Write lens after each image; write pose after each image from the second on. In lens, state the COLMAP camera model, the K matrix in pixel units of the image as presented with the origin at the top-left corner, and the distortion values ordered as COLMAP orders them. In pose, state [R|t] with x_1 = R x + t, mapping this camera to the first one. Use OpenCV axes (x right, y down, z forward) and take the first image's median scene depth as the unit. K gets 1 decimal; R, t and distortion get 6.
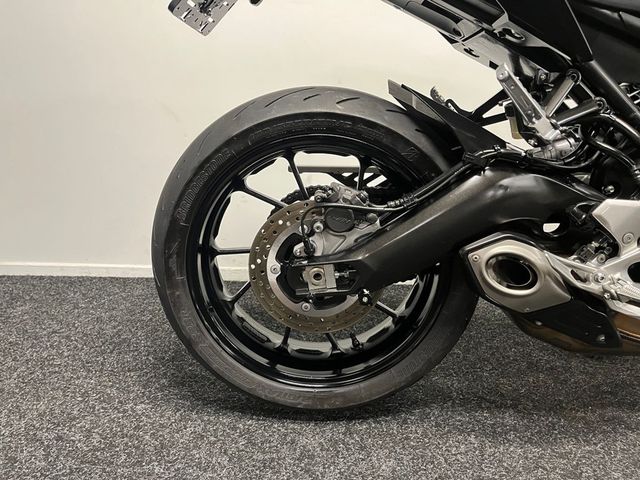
lens RADIAL K [[491.7, 0, 309.0], [0, 491.7, 232.3], [0, 0, 1]] dist [0.086047, -0.124540]
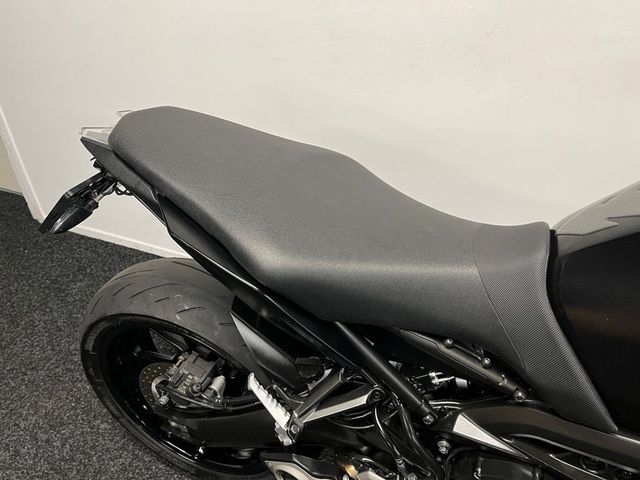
lens RADIAL K [[491.7, 0, 326.3], [0, 491.7, 241.5], [0, 0, 1]] dist [0.086047, -0.124540]
pose [[0.942965, 0.192161, -0.271829, 0.557719], [-0.086467, 0.929928, 0.357432, -0.721141], [0.321466, -0.313542, 0.893505, 0.122748]]
